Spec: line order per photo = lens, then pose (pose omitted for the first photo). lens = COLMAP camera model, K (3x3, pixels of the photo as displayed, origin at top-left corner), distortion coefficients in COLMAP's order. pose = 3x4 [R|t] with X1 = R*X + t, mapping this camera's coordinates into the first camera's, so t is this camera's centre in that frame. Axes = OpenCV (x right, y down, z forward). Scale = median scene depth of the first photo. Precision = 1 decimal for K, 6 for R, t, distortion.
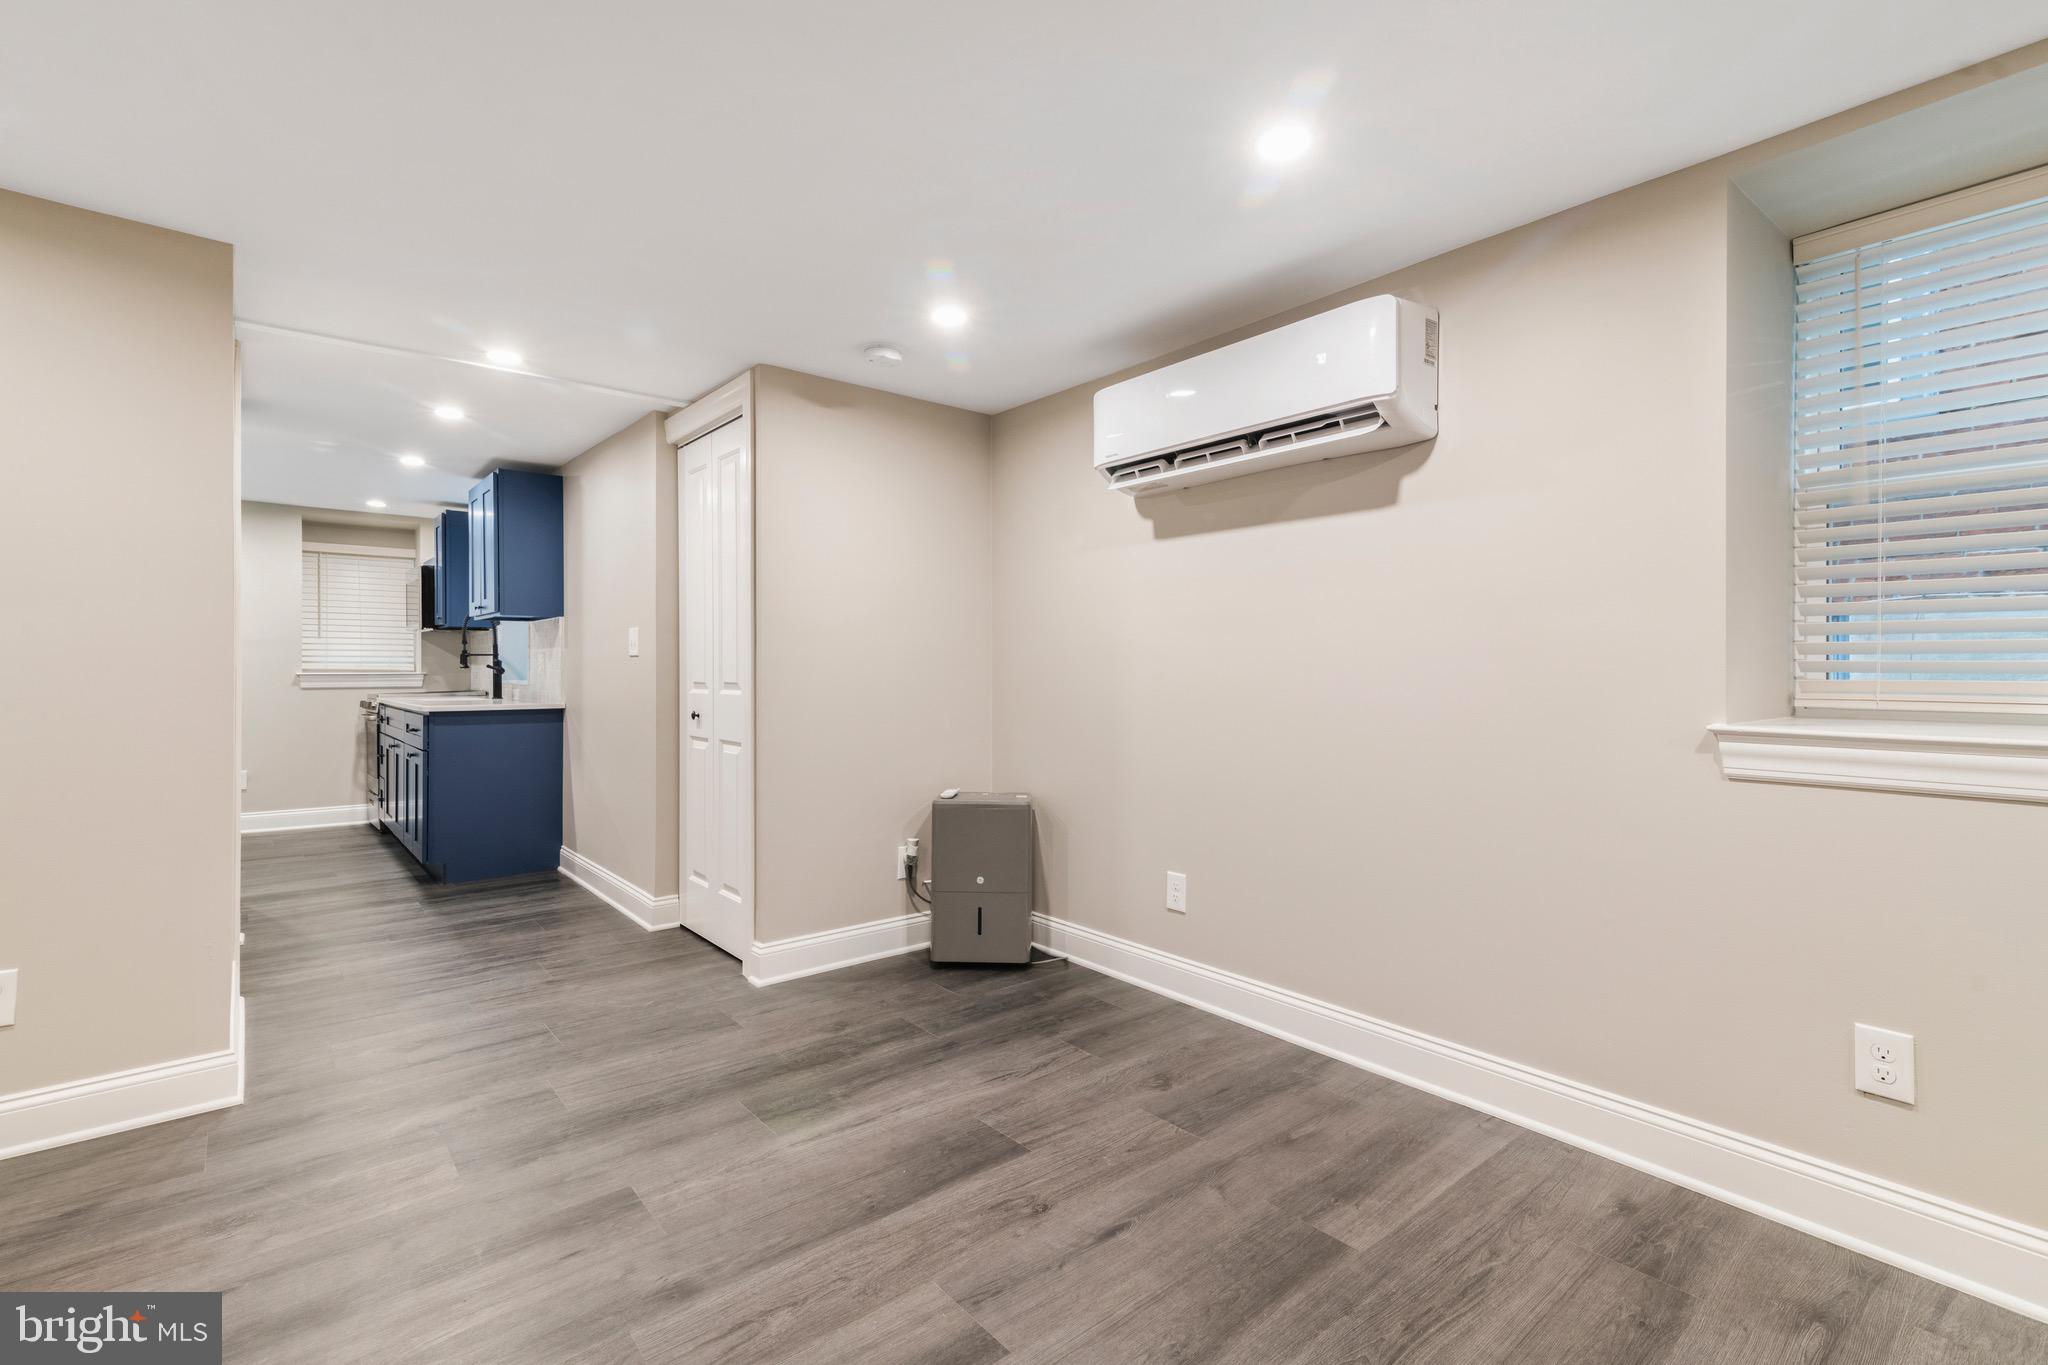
lens RADIAL K [[920.6, 0, 1013.9], [0, 920.6, 665.9], [0, 0, 1]] dist [0.011250, 0.000222]
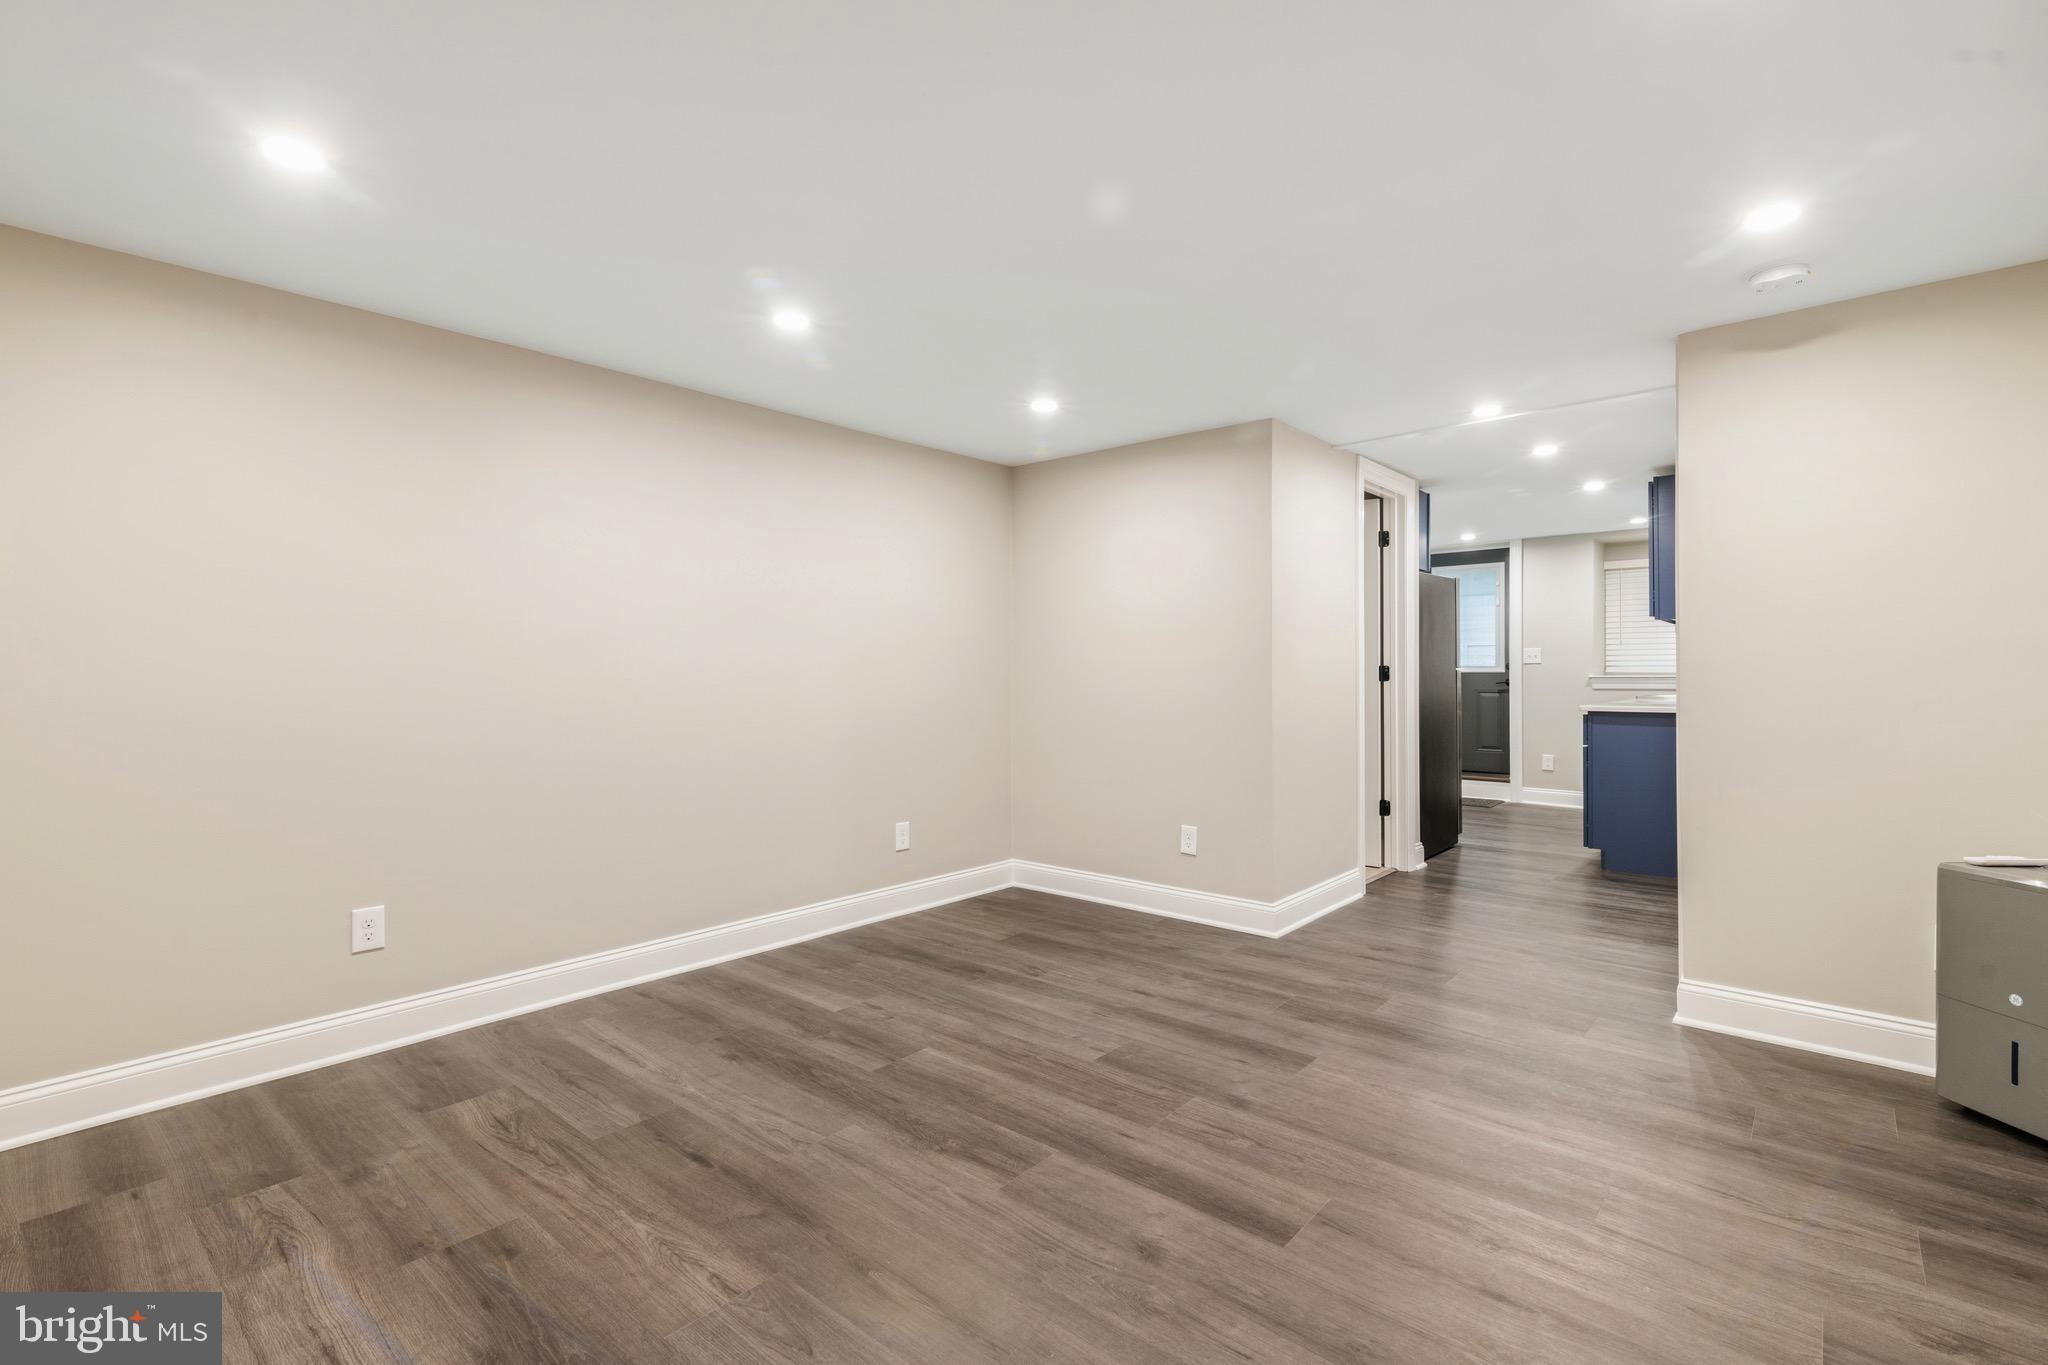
lens RADIAL K [[920.6, 0, 1034.3], [0, 920.6, 675.4], [0, 0, 1]] dist [0.011250, 0.000222]
pose [[0.170313, 0.000980, -0.985390, 0.701279], [0.007036, 0.999973, 0.002210, -0.001721], [0.985365, -0.007309, 0.170301, 0.304045]]
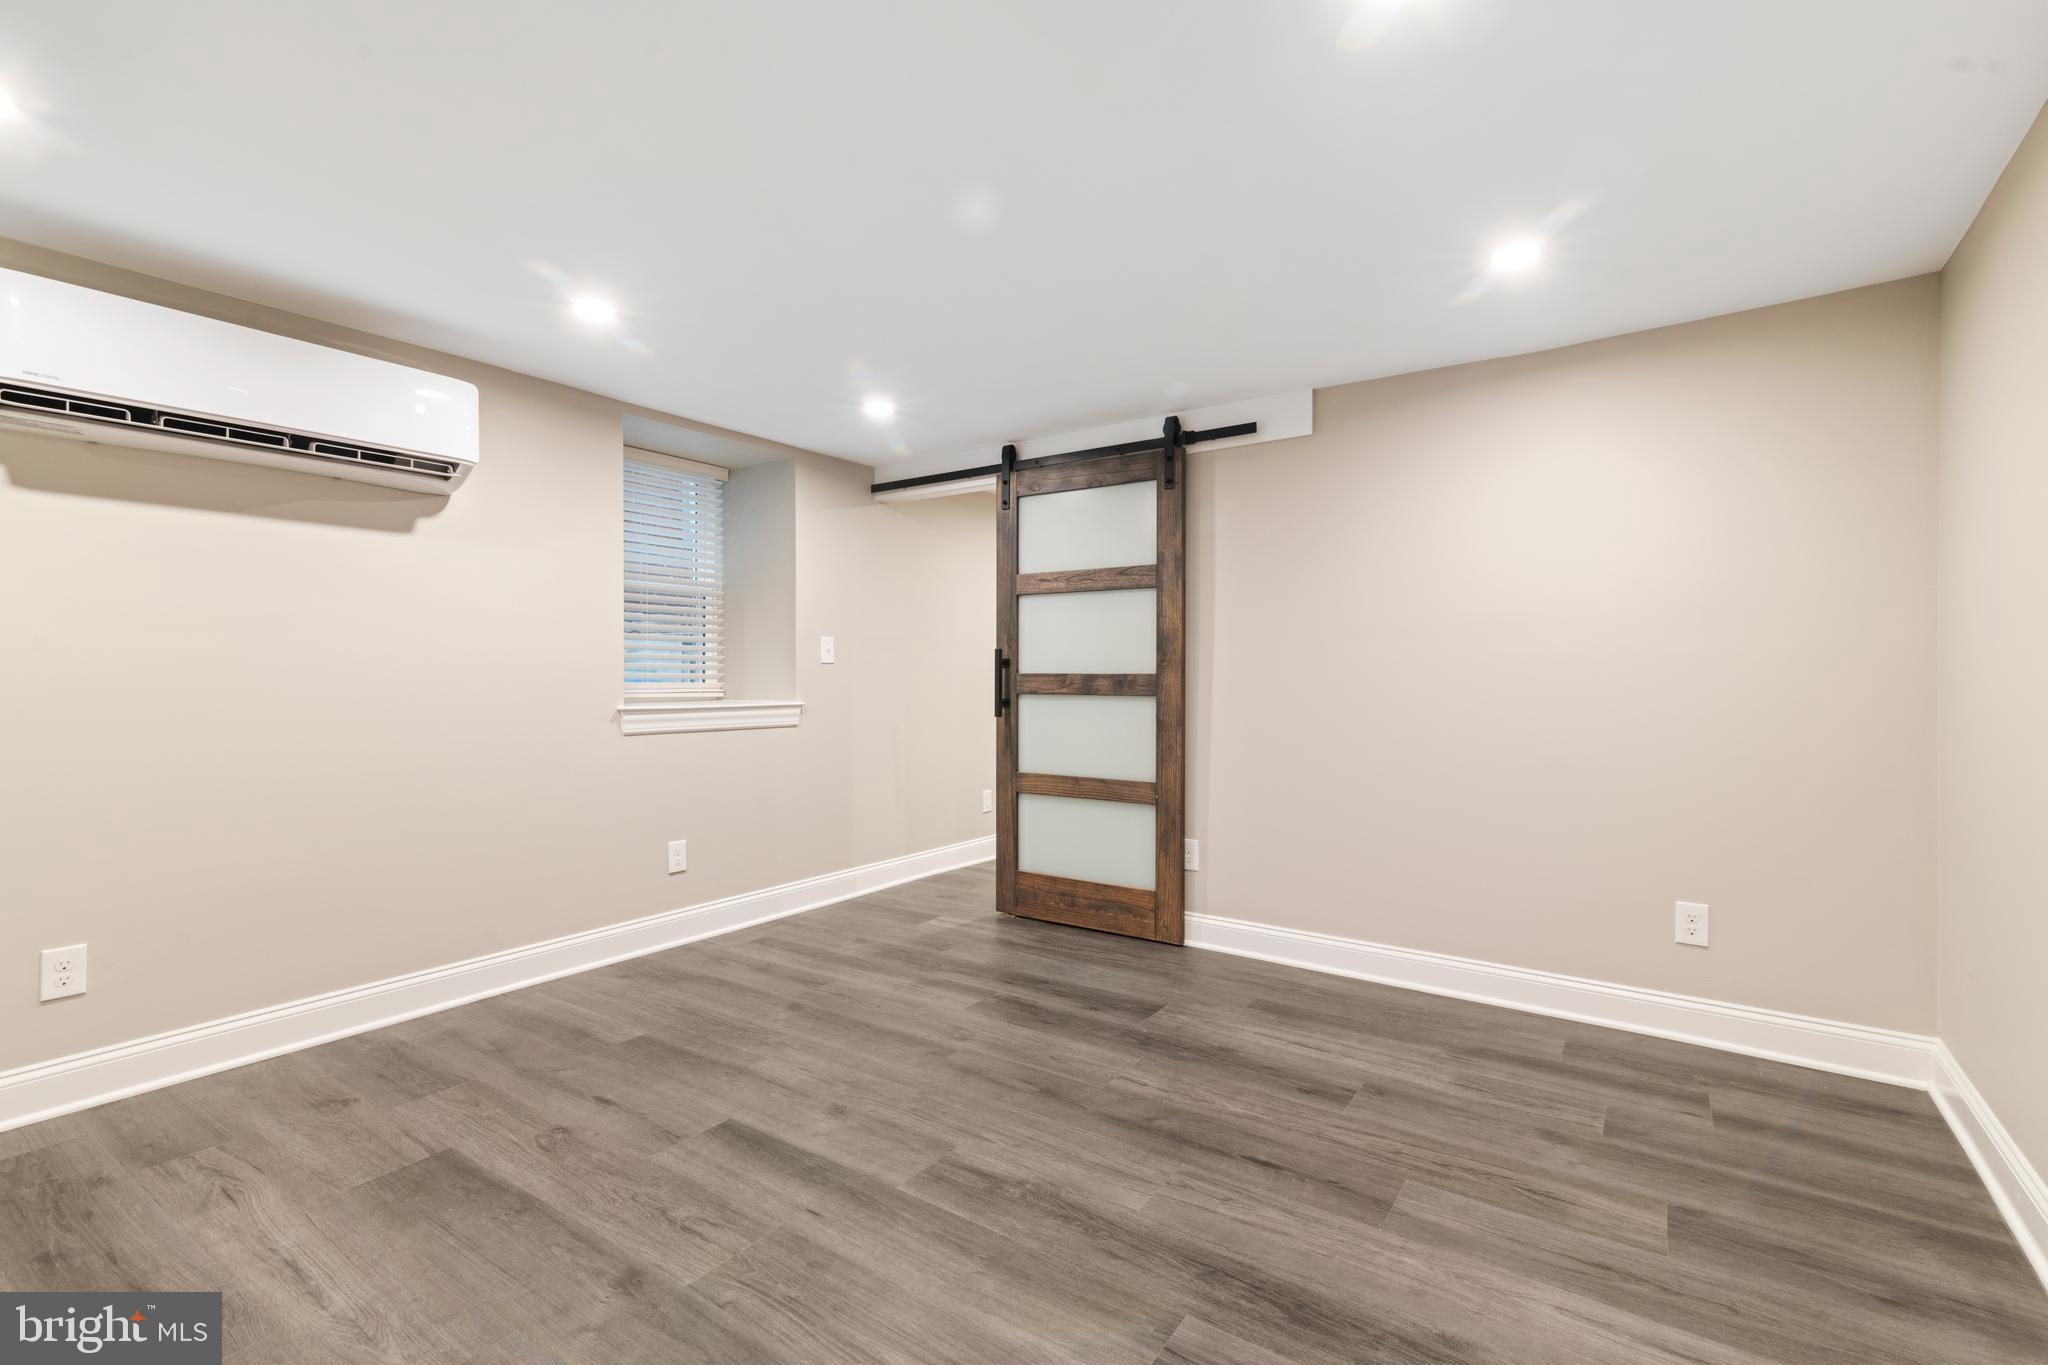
lens RADIAL K [[920.6, 0, 1034.2], [0, 920.6, 677.1], [0, 0, 1]] dist [0.011250, 0.000222]
pose [[-0.277575, -0.000880, 0.960704, -1.019830], [-0.003120, 0.999995, 0.000015, 0.001514], [-0.960699, -0.002993, -0.277576, 0.591183]]
